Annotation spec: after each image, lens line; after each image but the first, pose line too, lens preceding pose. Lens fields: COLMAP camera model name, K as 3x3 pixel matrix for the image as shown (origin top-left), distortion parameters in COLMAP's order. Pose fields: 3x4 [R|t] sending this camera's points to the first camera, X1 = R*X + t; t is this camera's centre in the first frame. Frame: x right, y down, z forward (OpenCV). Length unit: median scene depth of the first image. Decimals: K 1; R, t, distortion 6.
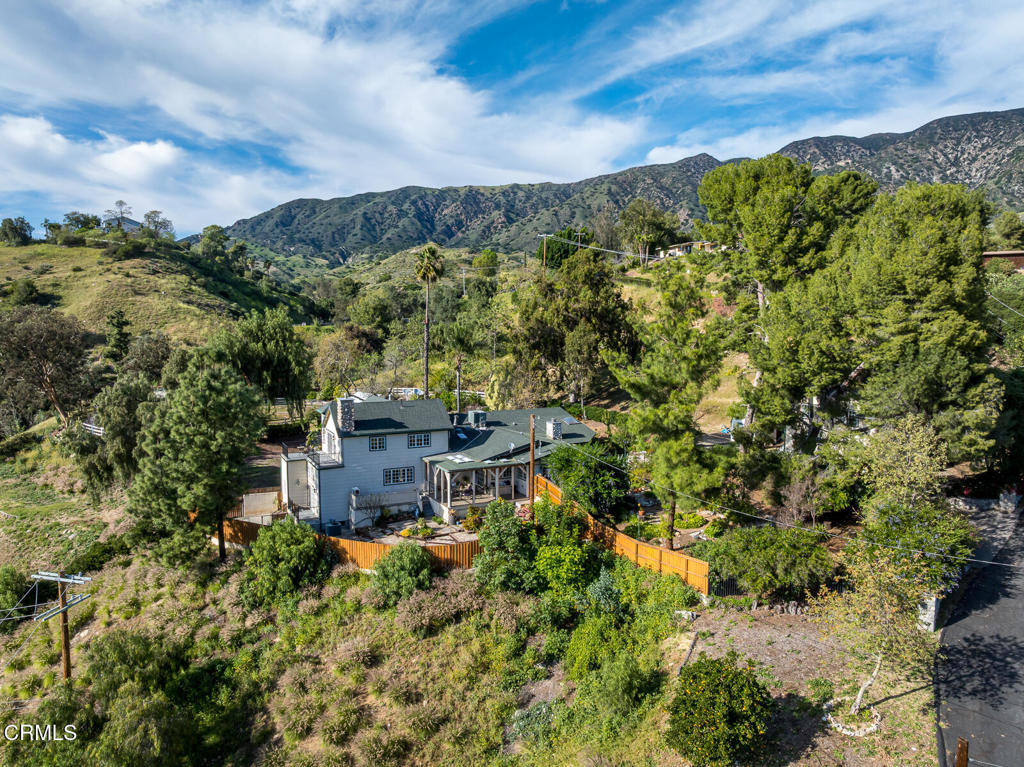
lens RADIAL K [[722.5, 0, 512.0], [0, 722.5, 383.5], [0, 0, 1]] dist [-0.041541, 0.008760]
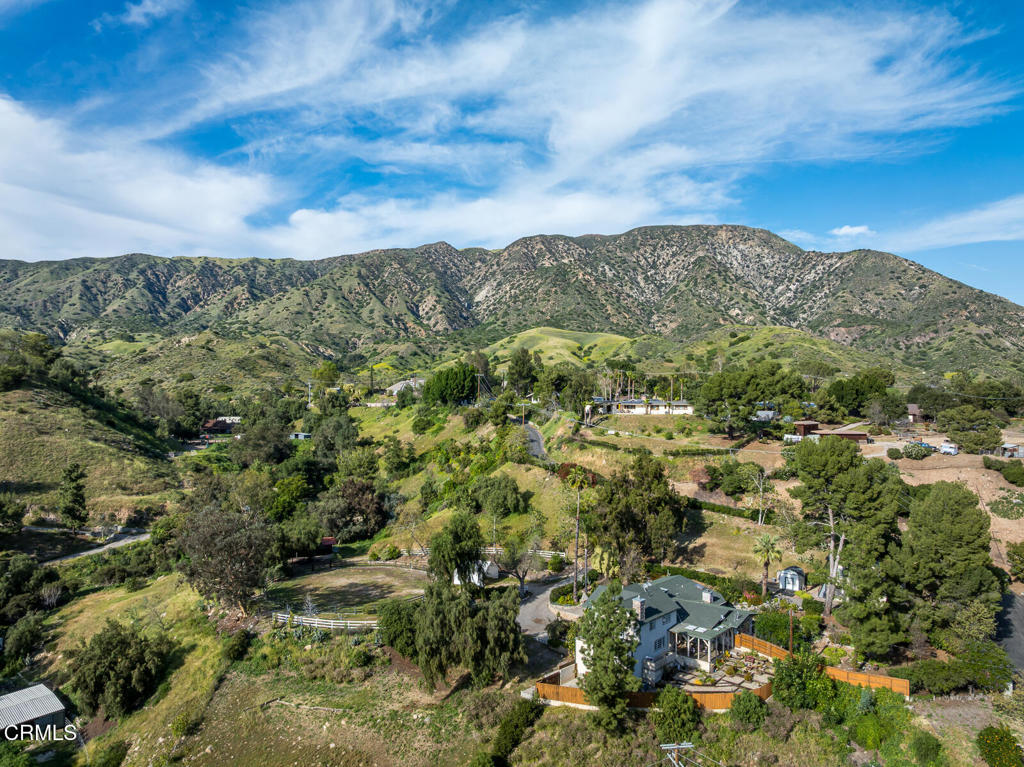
lens RADIAL K [[722.5, 0, 512.0], [0, 722.5, 383.5], [0, 0, 1]] dist [-0.041541, 0.008760]
pose [[0.931044, 0.004451, 0.364880, -1.069669], [0.031529, 0.995205, -0.092592, -0.312867], [-0.363542, 0.097712, 0.926439, -0.399988]]
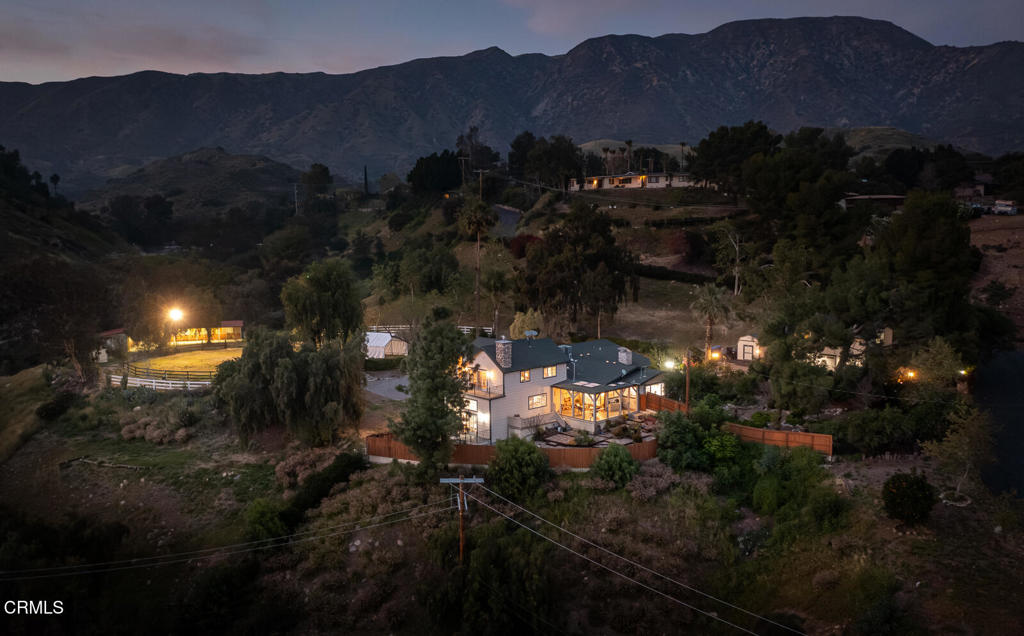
lens RADIAL K [[826.2, 0, 512.0], [0, 826.2, 318.0], [0, 0, 1]] dist [-0.040317, 0.005134]
pose [[0.959611, -0.039587, 0.278530, -0.617272], [0.034462, 0.999135, 0.023276, -0.052582], [-0.279210, -0.012737, 0.960146, -0.373667]]
